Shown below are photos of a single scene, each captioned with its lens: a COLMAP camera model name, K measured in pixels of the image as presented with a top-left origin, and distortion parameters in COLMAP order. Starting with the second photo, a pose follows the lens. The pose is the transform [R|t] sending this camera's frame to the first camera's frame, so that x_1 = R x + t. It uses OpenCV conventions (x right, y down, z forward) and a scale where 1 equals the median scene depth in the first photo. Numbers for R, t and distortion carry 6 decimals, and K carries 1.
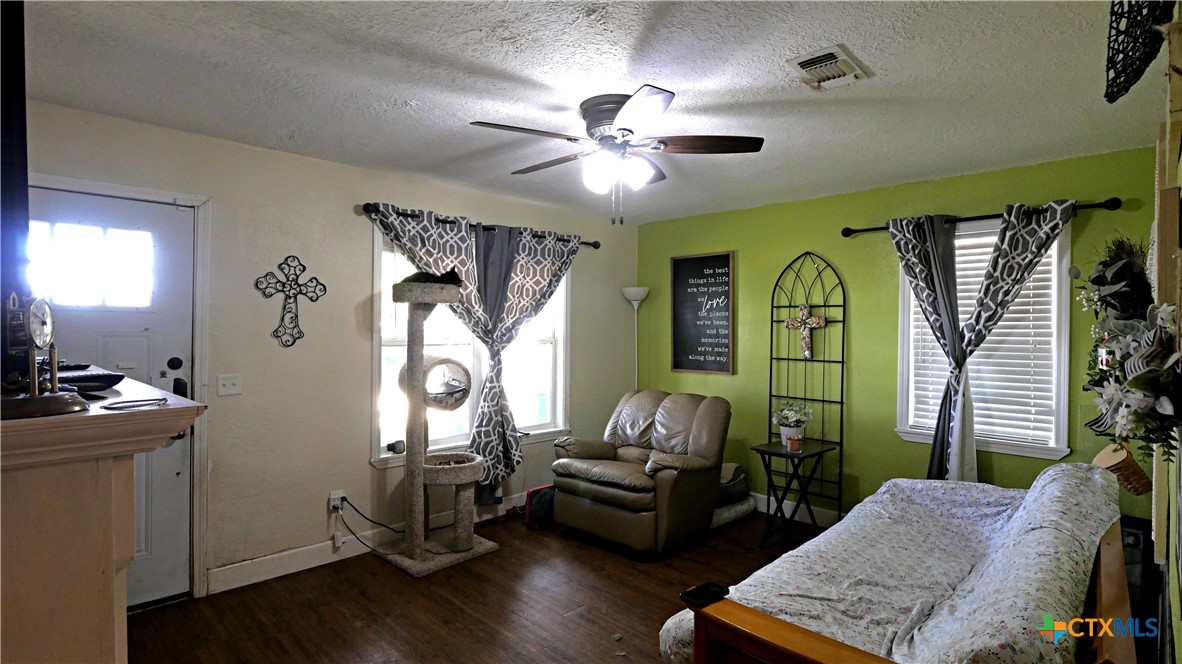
lens RADIAL K [[582.2, 0, 595.4], [0, 582.2, 333.9], [0, 0, 1]] dist [-0.001821, -0.000432]
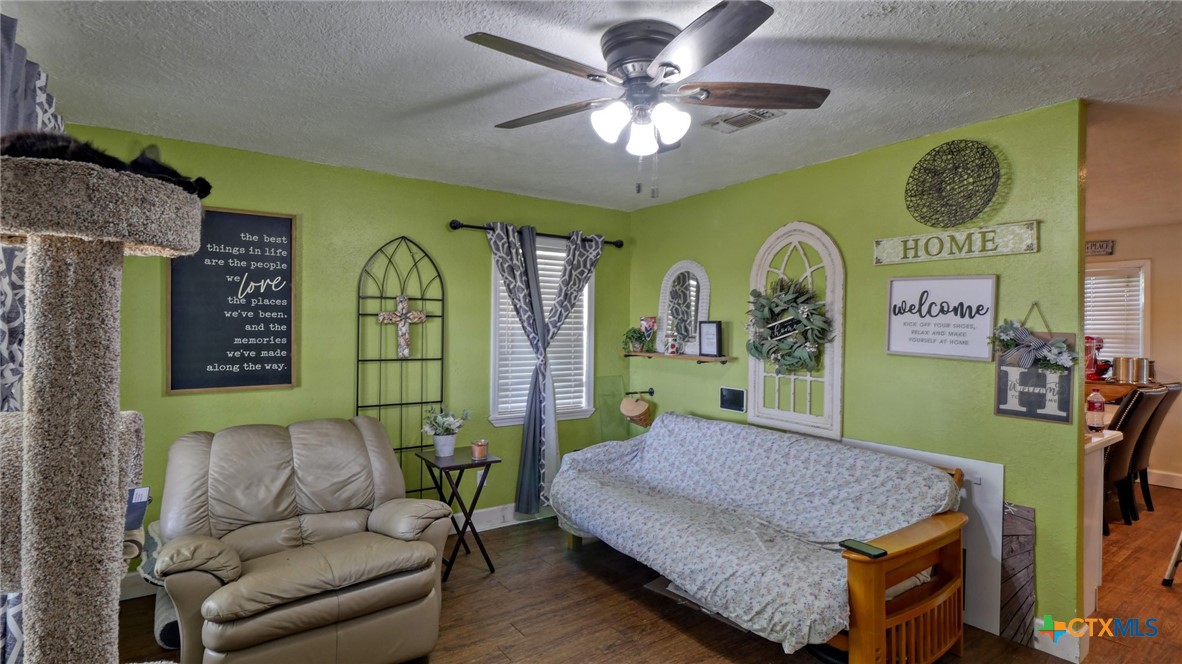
lens RADIAL K [[582.2, 0, 596.1], [0, 582.2, 329.3], [0, 0, 1]] dist [-0.001821, -0.000432]
pose [[0.164702, -0.009702, 0.986296, -0.451149], [0.003005, 0.999952, 0.009334, -0.007919], [-0.986339, 0.001426, 0.164724, 0.561696]]
